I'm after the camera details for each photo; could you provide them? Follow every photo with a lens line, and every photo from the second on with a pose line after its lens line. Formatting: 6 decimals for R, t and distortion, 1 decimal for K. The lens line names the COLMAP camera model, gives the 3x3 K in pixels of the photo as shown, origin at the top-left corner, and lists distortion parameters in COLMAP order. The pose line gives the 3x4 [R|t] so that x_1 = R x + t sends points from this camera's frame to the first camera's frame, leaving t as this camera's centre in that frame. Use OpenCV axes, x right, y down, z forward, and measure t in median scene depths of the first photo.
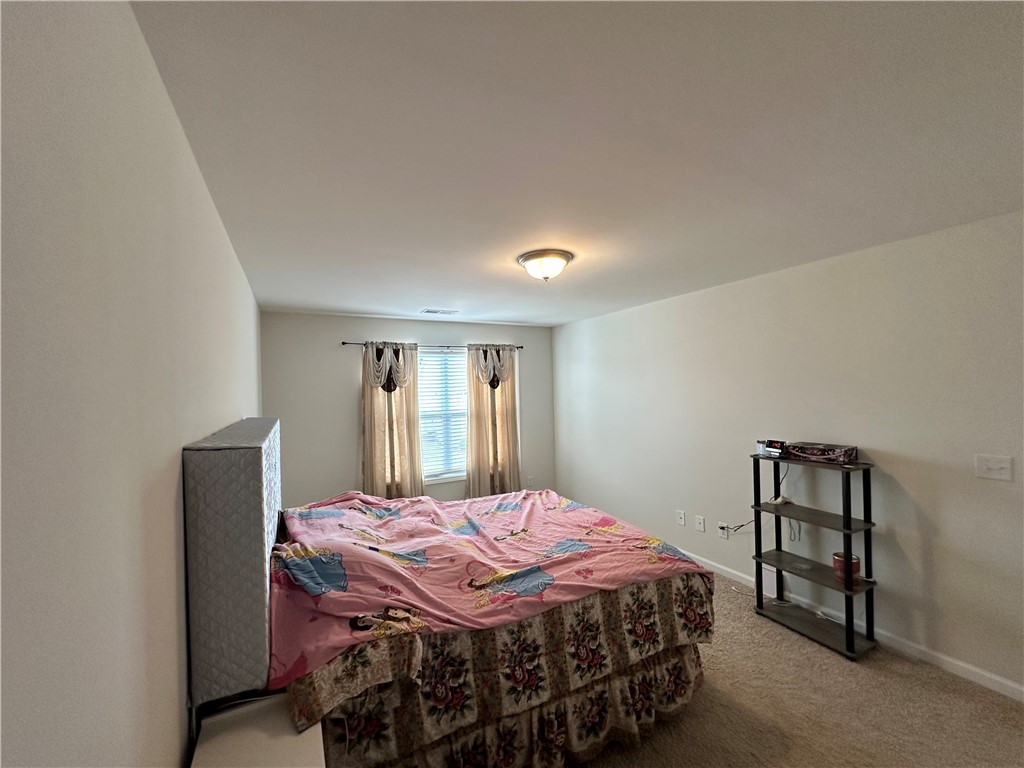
lens RADIAL K [[408.6, 0, 513.0], [0, 408.6, 381.3], [0, 0, 1]] dist [-0.001564, -0.000014]
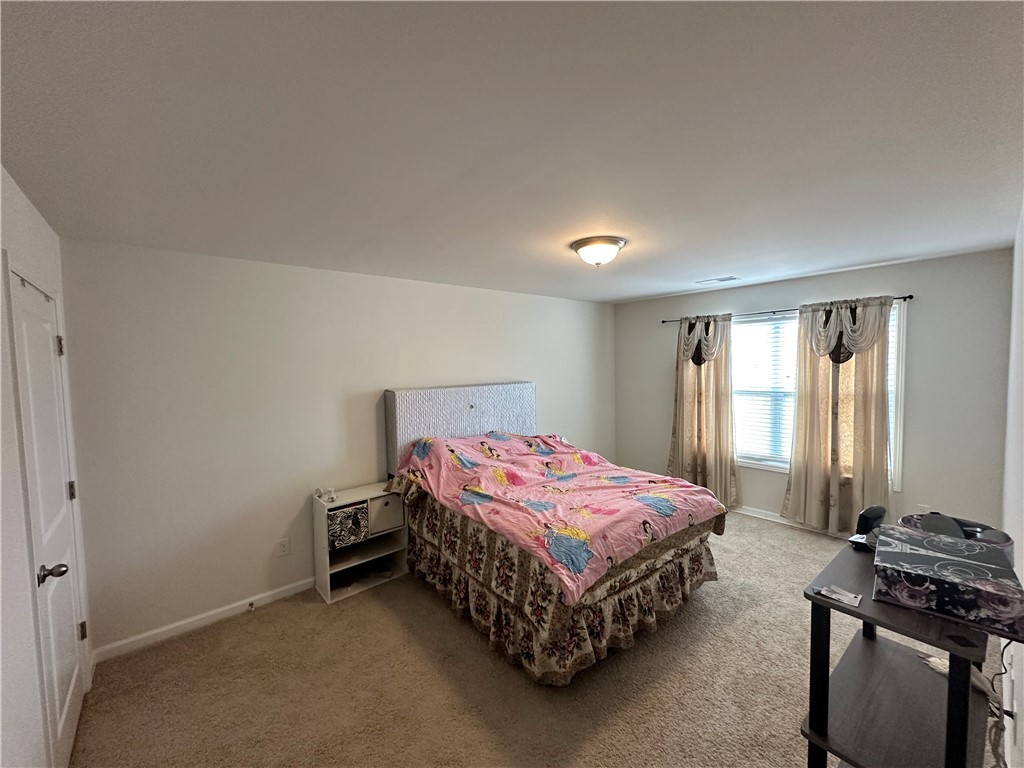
lens RADIAL K [[408.6, 0, 513.4], [0, 408.6, 385.9], [0, 0, 1]] dist [-0.001564, -0.000014]
pose [[0.221131, 0.075903, -0.972286, 0.595065], [0.028718, 0.996028, 0.084287, -0.021829], [0.974821, -0.046561, 0.218073, 0.320880]]
